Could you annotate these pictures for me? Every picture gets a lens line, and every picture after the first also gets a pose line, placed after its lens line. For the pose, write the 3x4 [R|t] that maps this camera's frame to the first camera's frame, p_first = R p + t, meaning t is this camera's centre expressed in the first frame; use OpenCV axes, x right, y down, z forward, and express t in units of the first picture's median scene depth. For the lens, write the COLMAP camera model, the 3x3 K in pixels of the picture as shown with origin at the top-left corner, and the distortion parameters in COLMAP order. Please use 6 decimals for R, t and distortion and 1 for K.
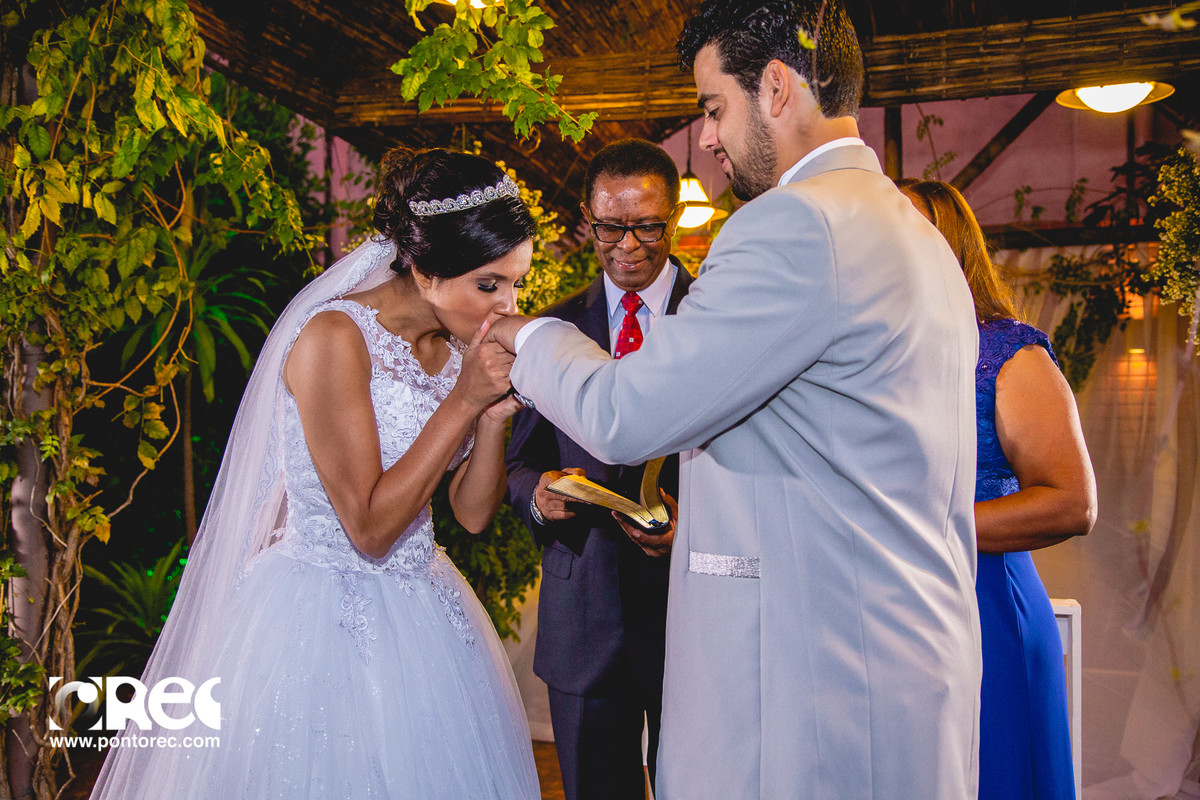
lens RADIAL K [[1275.5, 0, 600.0], [0, 1275.5, 400.0], [0, 0, 1]] dist [0.018267, 0.096342]
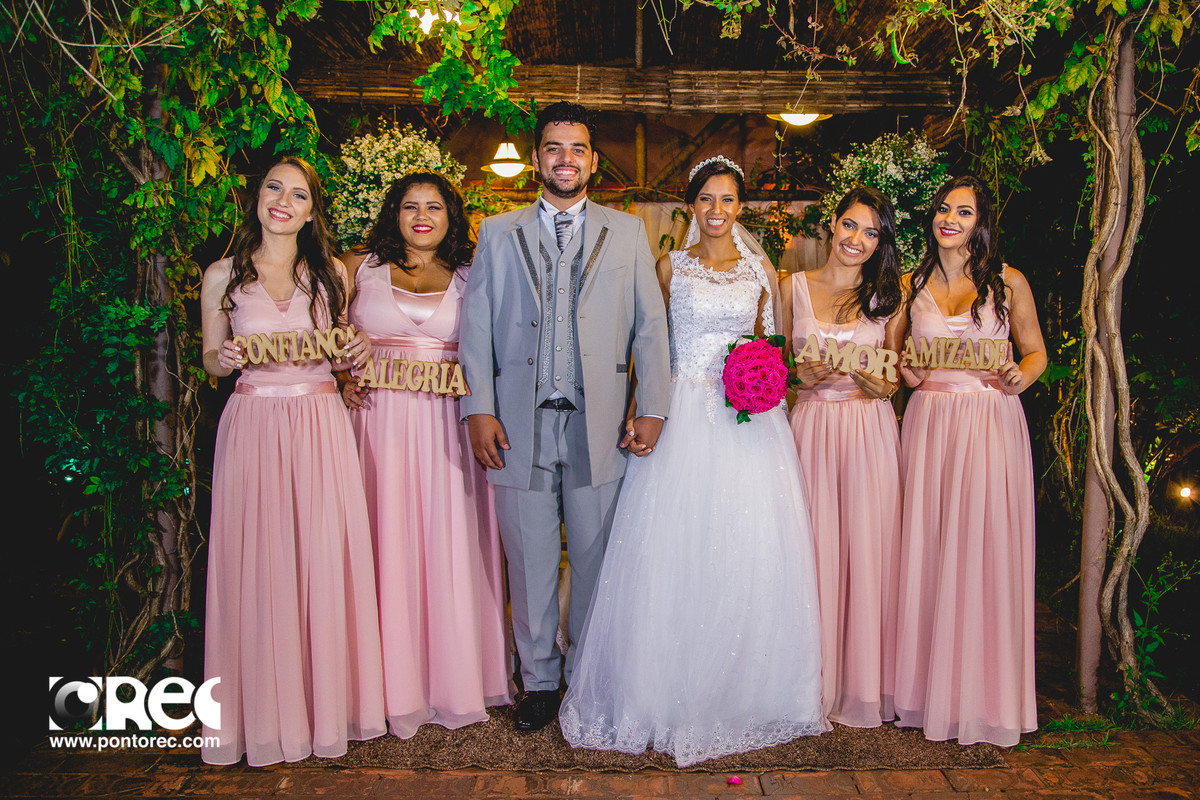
lens RADIAL K [[997.2, 0, 669.5], [0, 997.2, 401.8], [0, 0, 1]] dist [-0.089962, 0.063436]
pose [[0.947346, -0.022689, 0.319407, -0.195428], [-0.008967, 0.995216, 0.097292, 0.007628], [-0.320086, -0.095033, 0.942610, -0.198513]]
